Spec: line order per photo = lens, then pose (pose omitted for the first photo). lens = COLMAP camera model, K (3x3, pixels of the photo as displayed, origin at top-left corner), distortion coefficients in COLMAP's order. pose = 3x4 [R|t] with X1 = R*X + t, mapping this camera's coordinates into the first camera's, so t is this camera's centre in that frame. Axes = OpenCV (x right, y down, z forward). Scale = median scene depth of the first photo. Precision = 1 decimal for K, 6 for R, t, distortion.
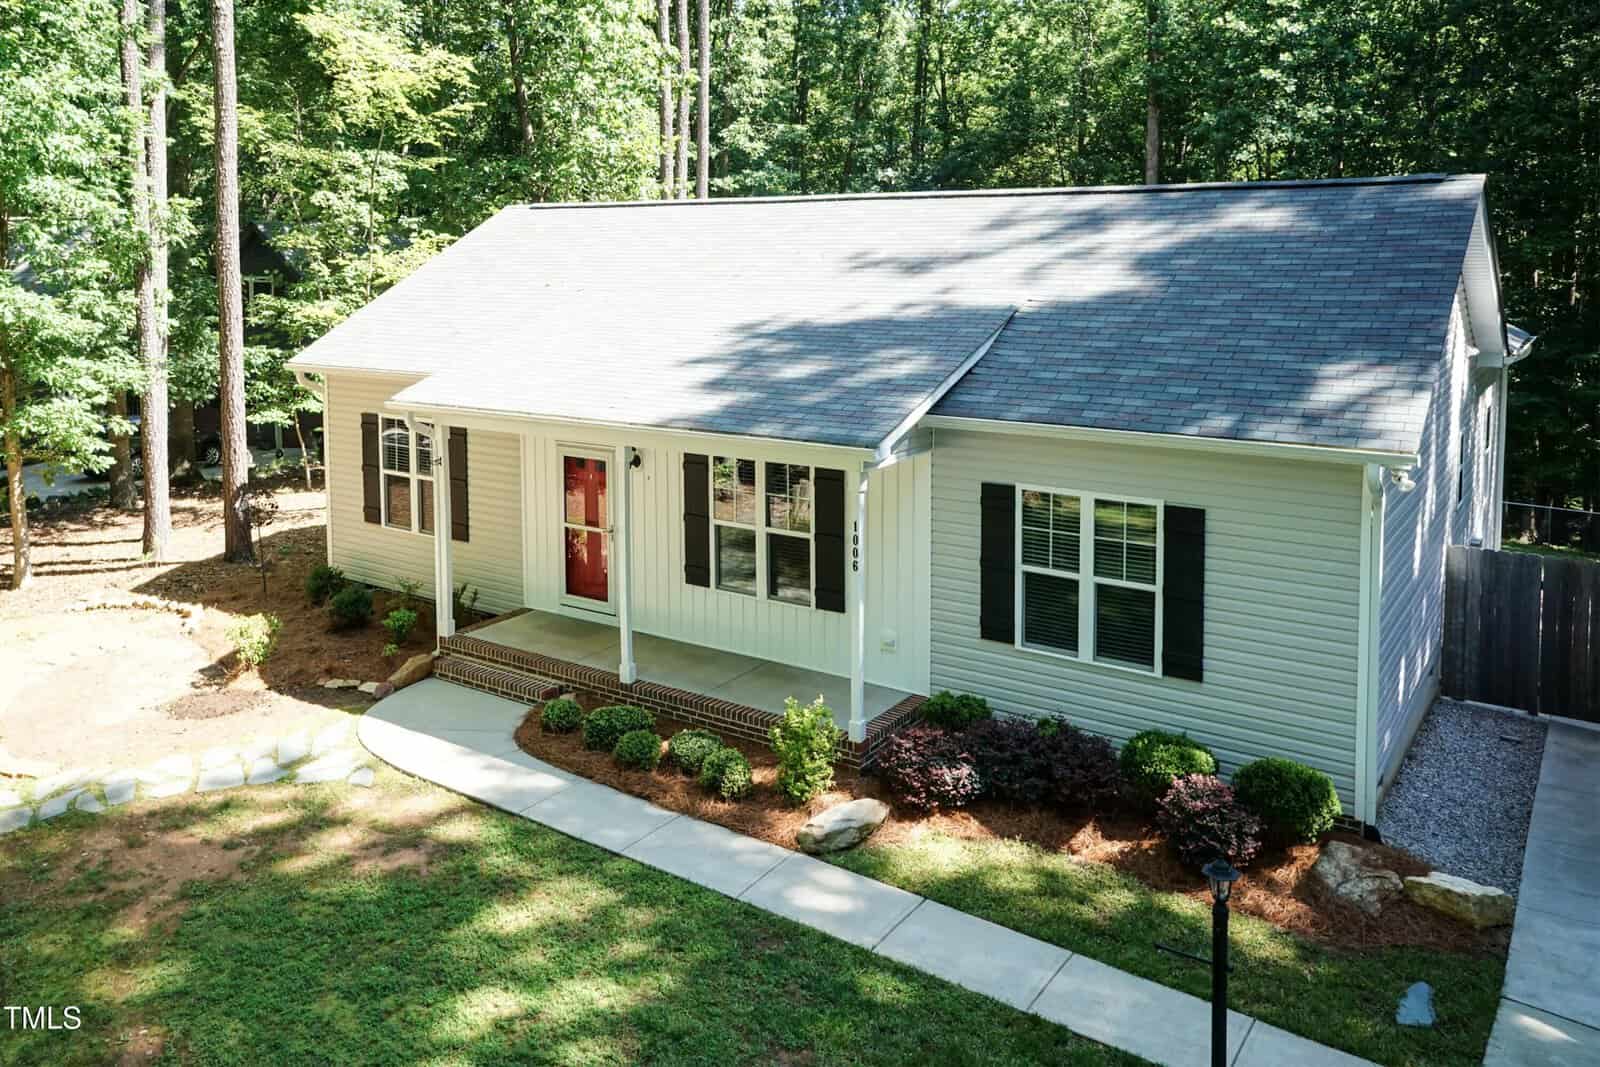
lens RADIAL K [[1194.5, 0, 744.1], [0, 1194.5, 404.9], [0, 0, 1]] dist [0.038627, 0.003042]
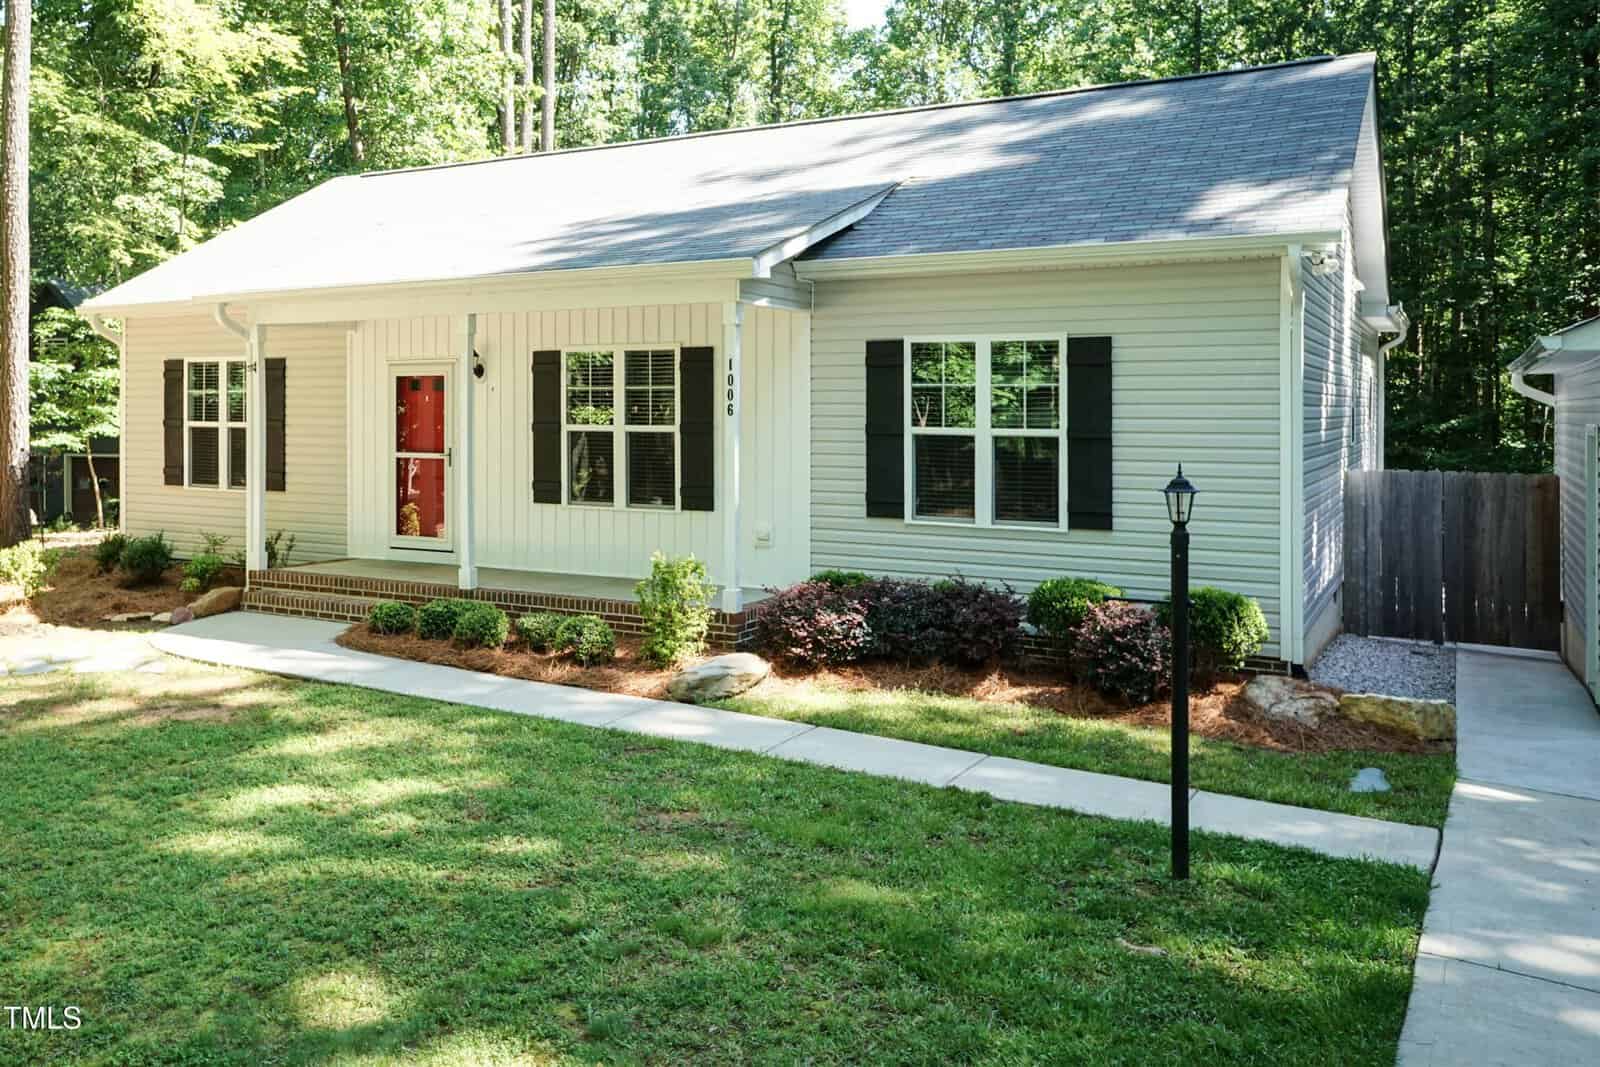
lens RADIAL K [[1257.5, 0, 681.9], [0, 1257.5, 468.0], [0, 0, 1]] dist [0.031759, -0.005766]
pose [[0.996968, 0.003063, 0.077753, -0.012987], [0.002880, 0.997088, -0.076201, 0.209813], [-0.077760, 0.076194, 0.994056, 0.064309]]
